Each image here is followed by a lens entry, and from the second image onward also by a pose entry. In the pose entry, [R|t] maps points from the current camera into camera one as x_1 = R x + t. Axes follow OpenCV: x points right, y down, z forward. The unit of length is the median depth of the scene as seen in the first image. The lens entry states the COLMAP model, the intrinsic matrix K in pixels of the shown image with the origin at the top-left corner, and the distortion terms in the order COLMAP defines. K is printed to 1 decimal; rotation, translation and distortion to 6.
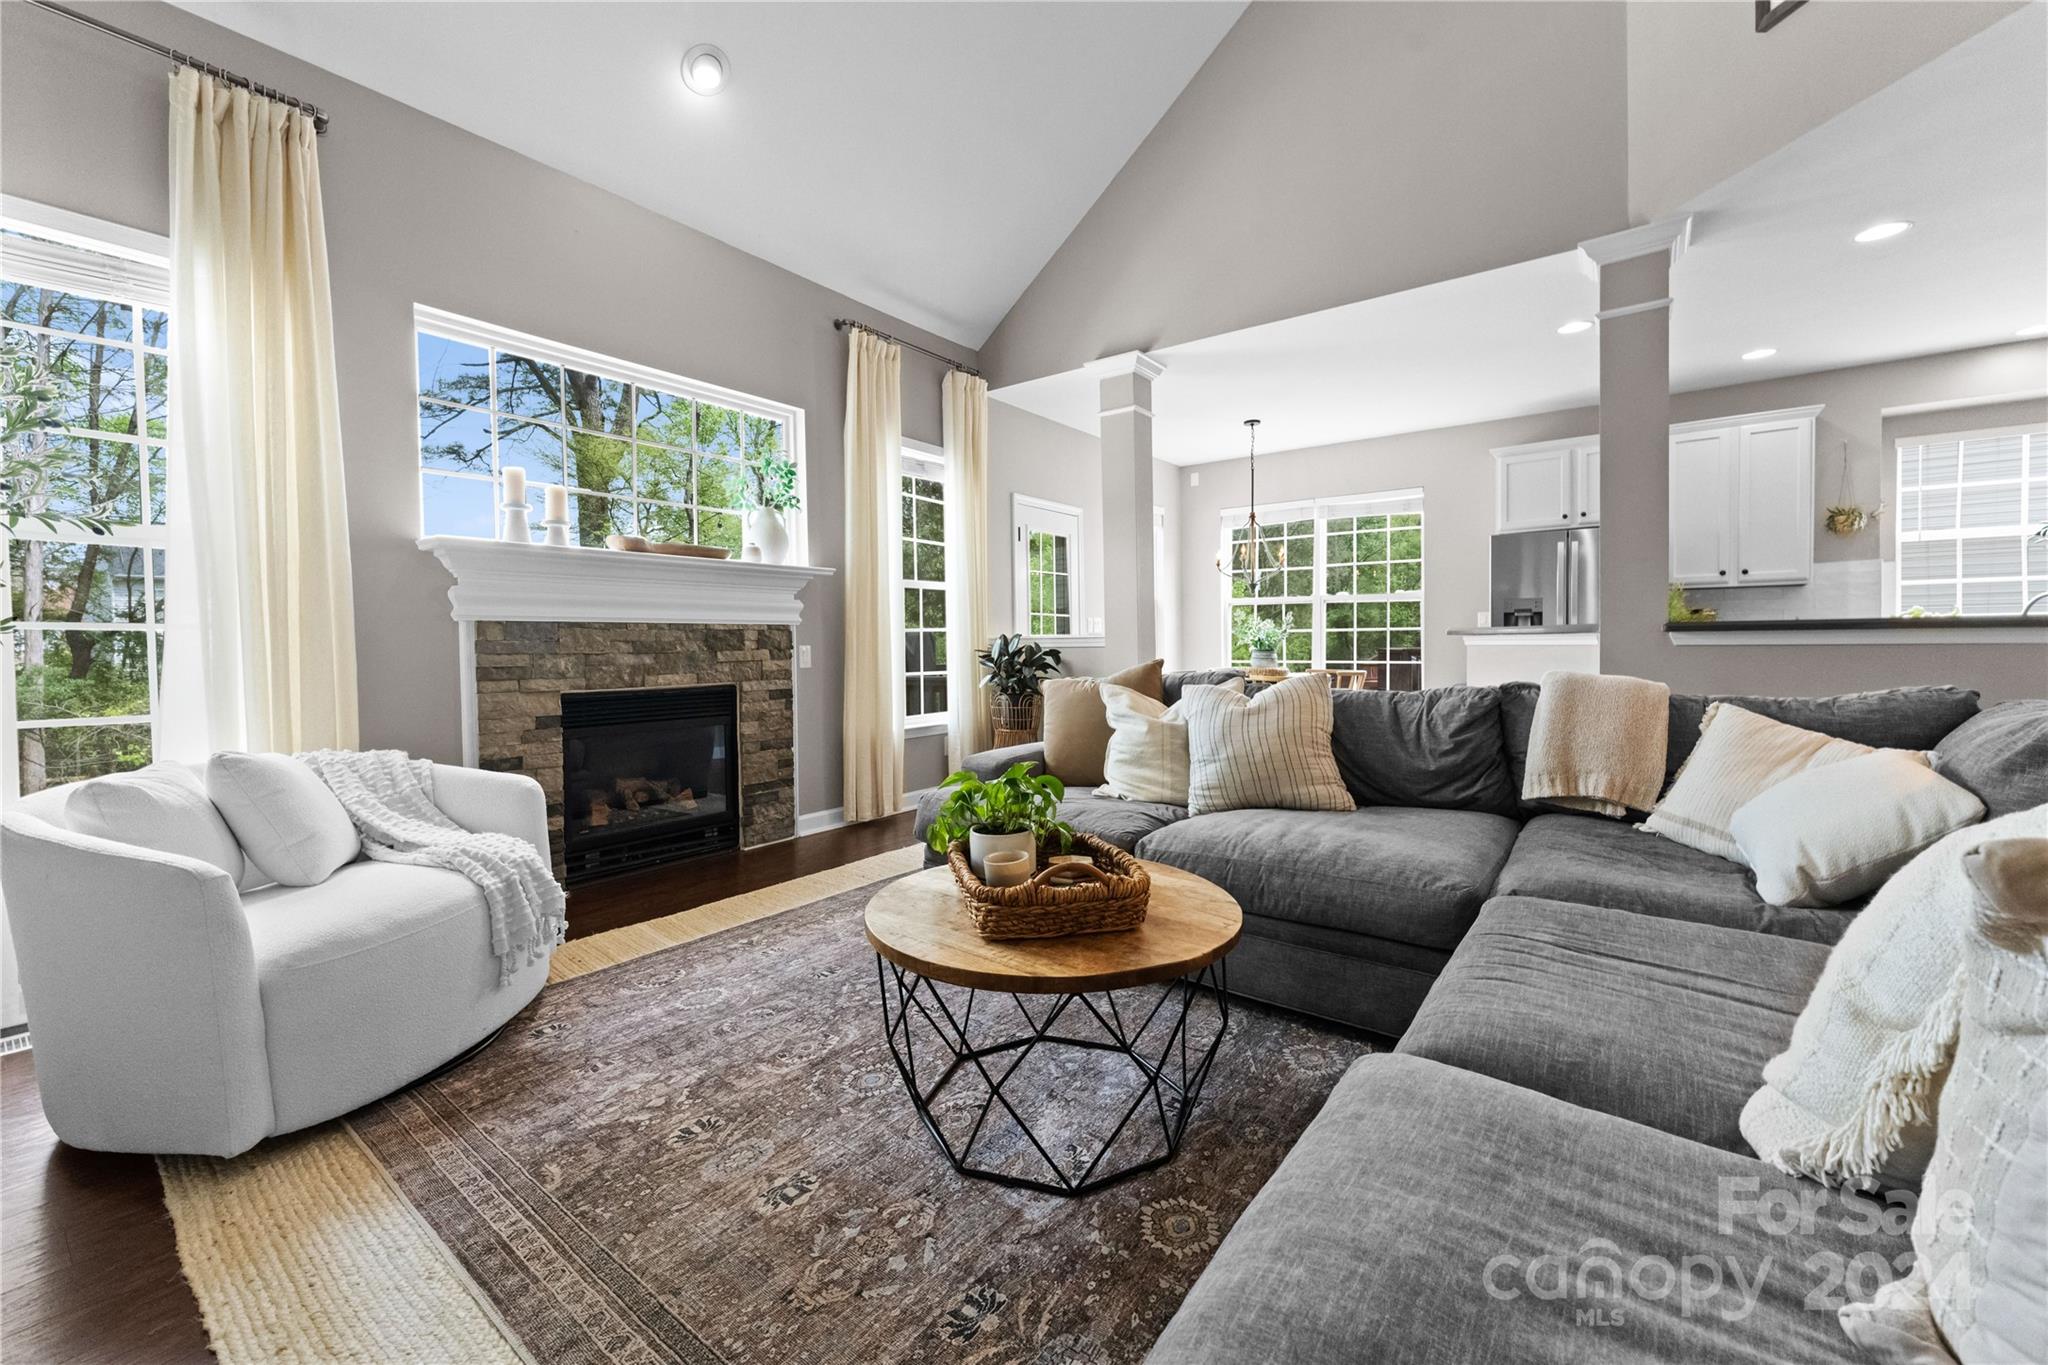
lens RADIAL K [[817.2, 0, 1028.5], [0, 817.2, 662.6], [0, 0, 1]] dist [-0.002684, -0.000150]
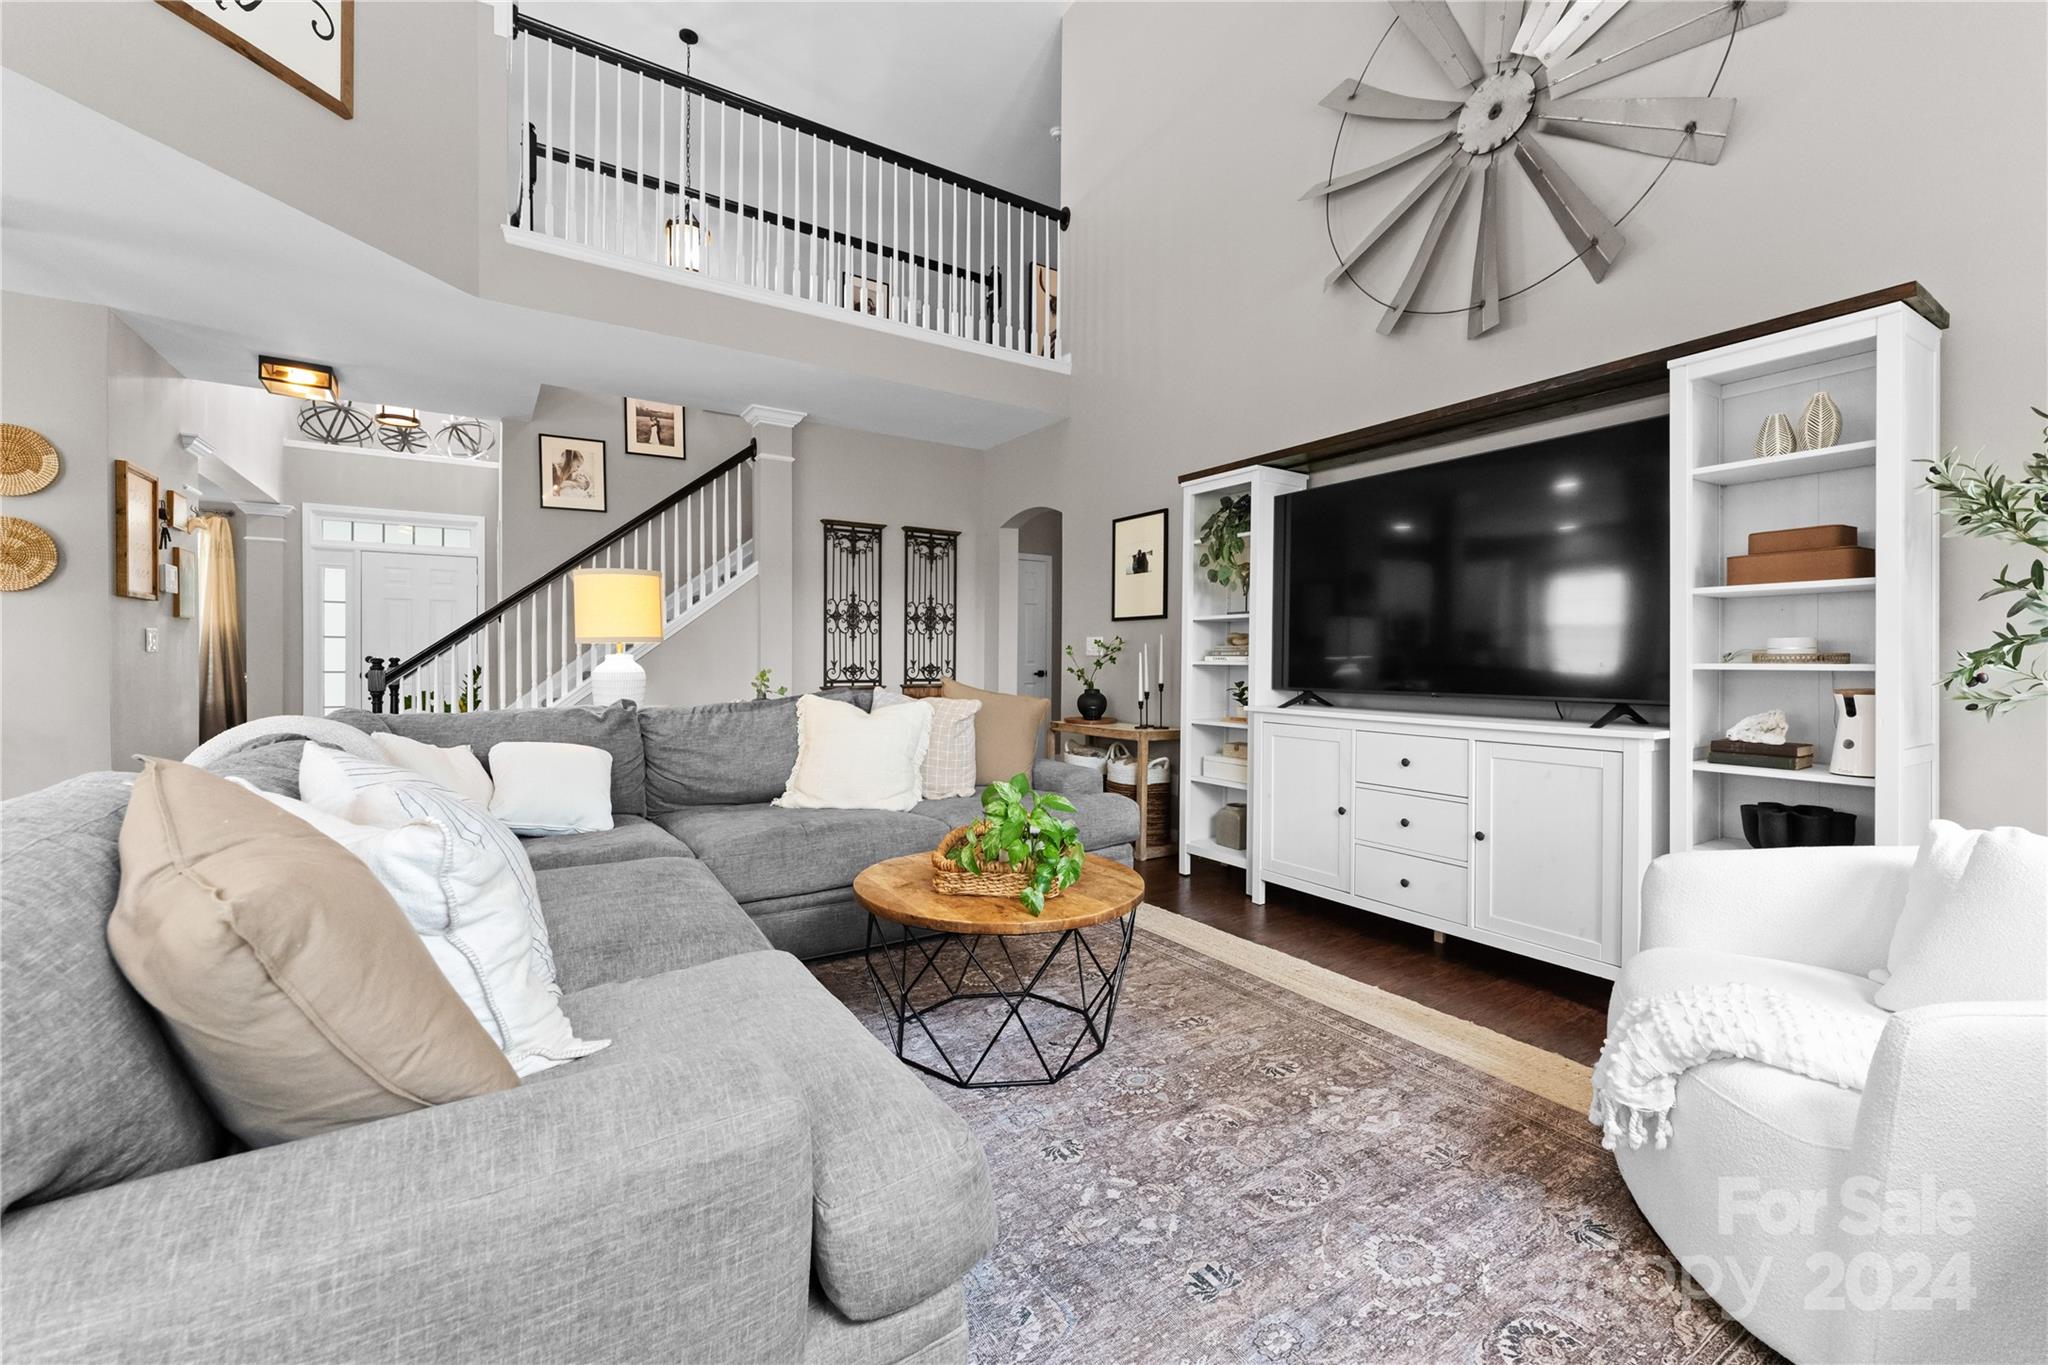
lens RADIAL K [[829.9, 0, 1010.3], [0, 829.9, 661.5], [0, 0, 1]] dist [0.001440, 0.000264]
pose [[-0.933309, 0.004858, 0.359041, -0.430407], [0.015193, 0.999547, 0.025971, -0.075514], [-0.358752, 0.029694, -0.932960, 2.067955]]
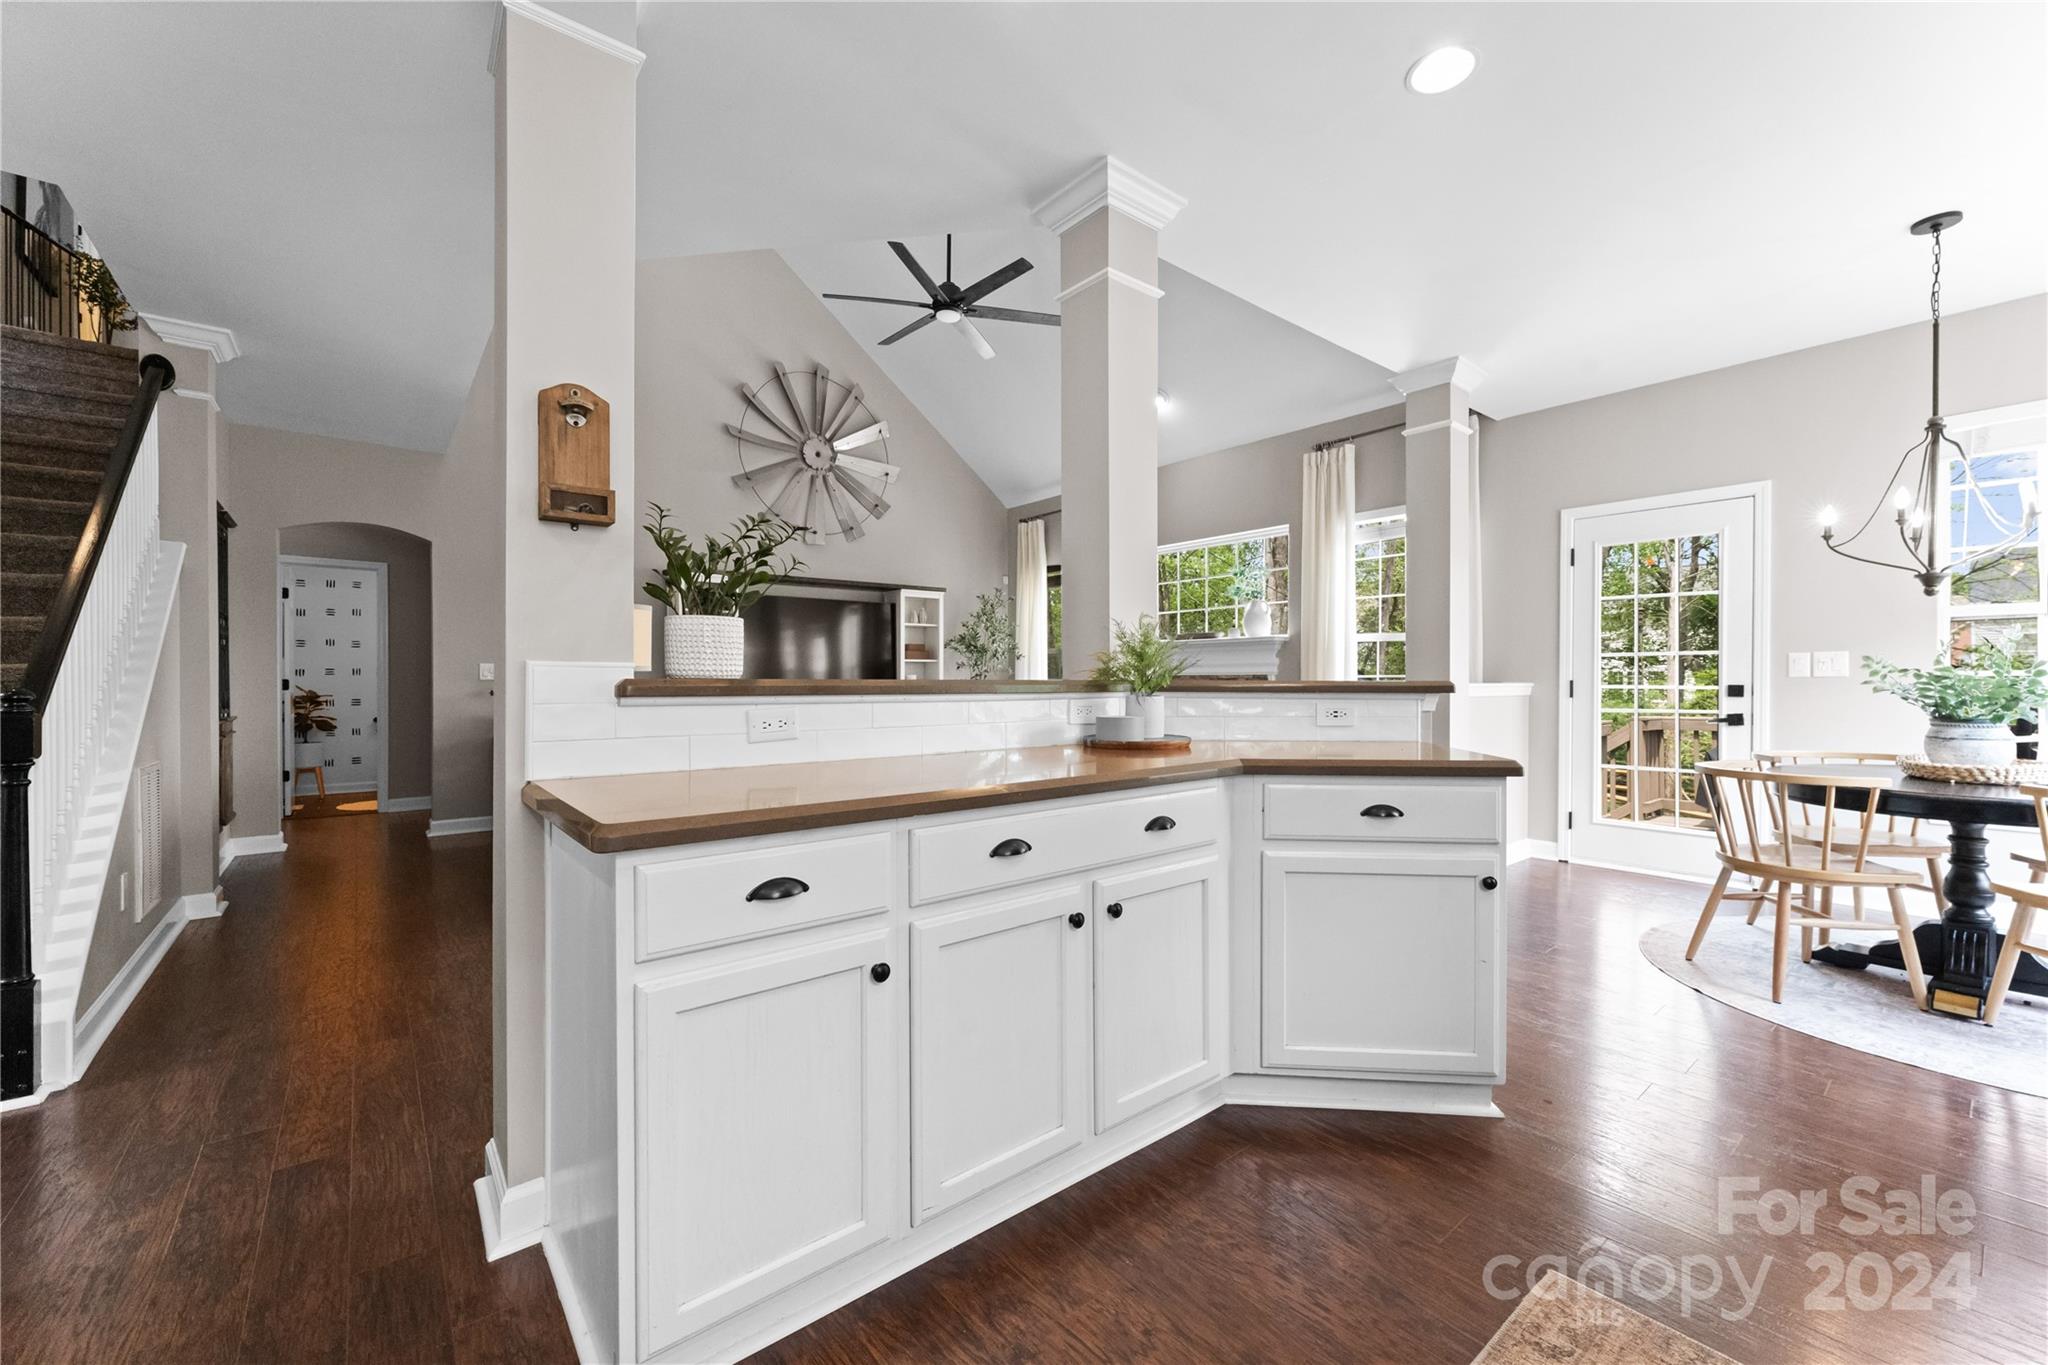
lens RADIAL K [[807.9, 0, 1031.1], [0, 807.9, 684.9], [0, 0, 1]] dist [0.000827, 0.000061]
pose [[-0.244365, 0.016294, -0.969546, 2.861105], [-0.023054, 0.999479, 0.022608, -0.113996], [0.969409, 0.027877, -0.243862, 2.124837]]
